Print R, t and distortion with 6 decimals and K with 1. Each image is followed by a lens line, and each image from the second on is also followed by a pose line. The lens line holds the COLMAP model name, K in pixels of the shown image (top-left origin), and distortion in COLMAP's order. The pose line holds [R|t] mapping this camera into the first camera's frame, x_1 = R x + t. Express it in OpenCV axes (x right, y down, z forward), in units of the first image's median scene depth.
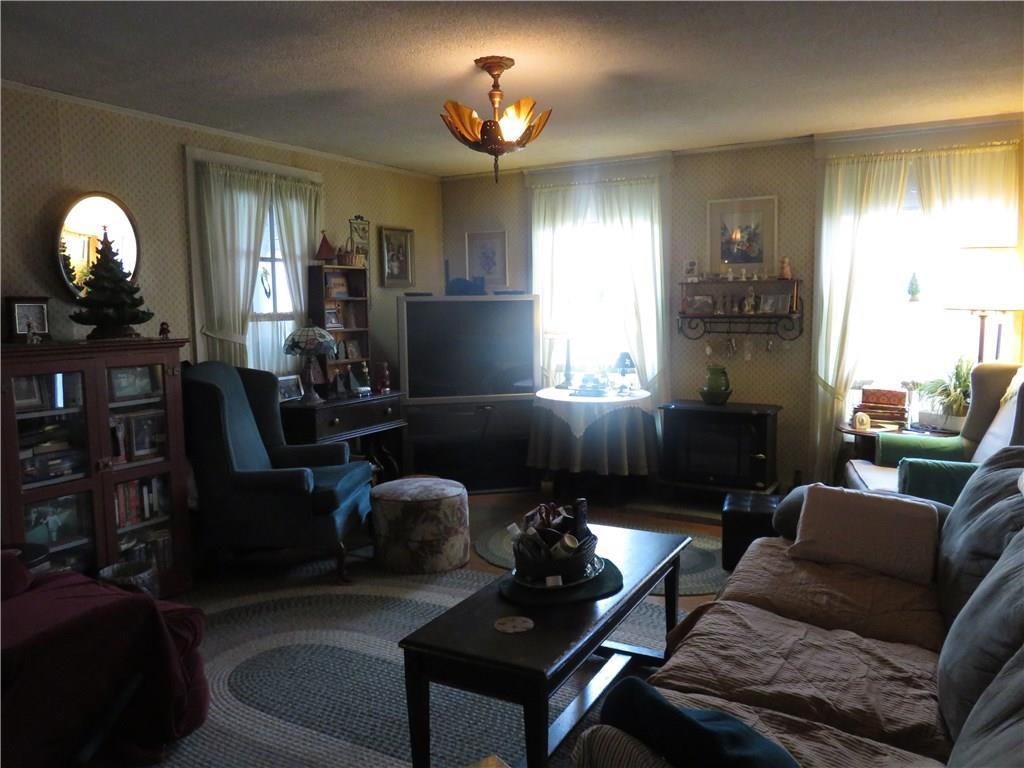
lens RADIAL K [[769.3, 0, 512.6], [0, 769.3, 384.6], [0, 0, 1]] dist [-0.011015, 0.007299]
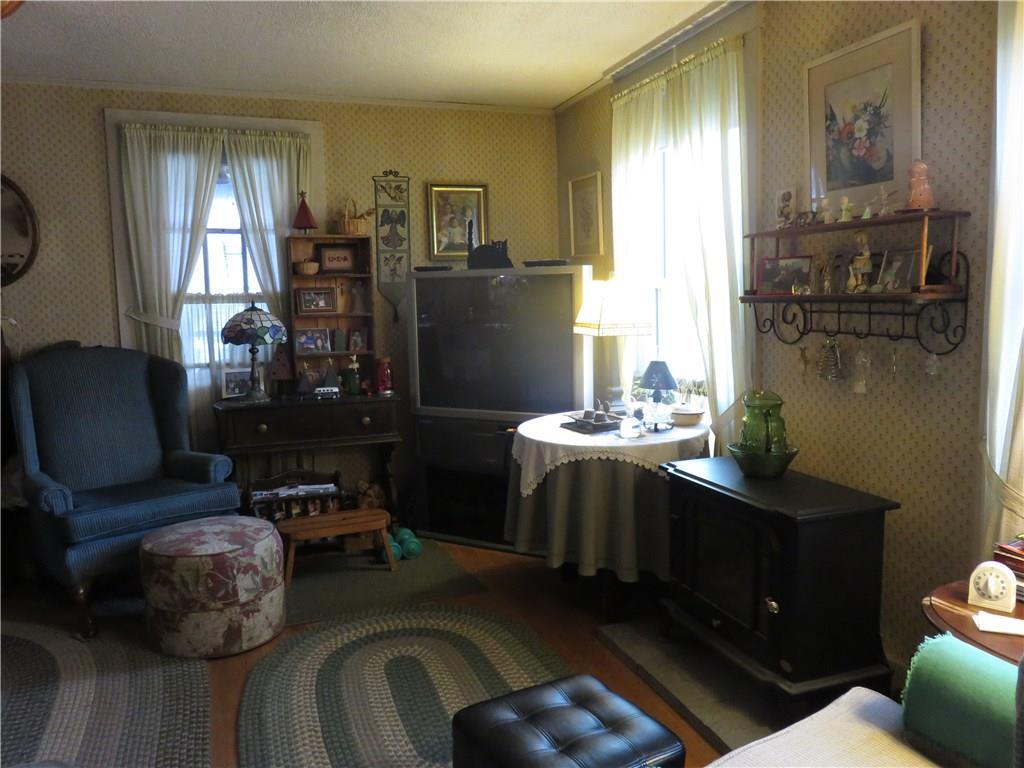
lens RADIAL K [[769.3, 0, 511.8], [0, 769.3, 386.1], [0, 0, 1]] dist [-0.011015, 0.007299]
pose [[0.763043, 0.074563, -0.642032, 0.451957], [-0.059588, 0.997209, 0.044993, -0.044786], [0.643595, 0.003926, 0.765356, 0.510158]]
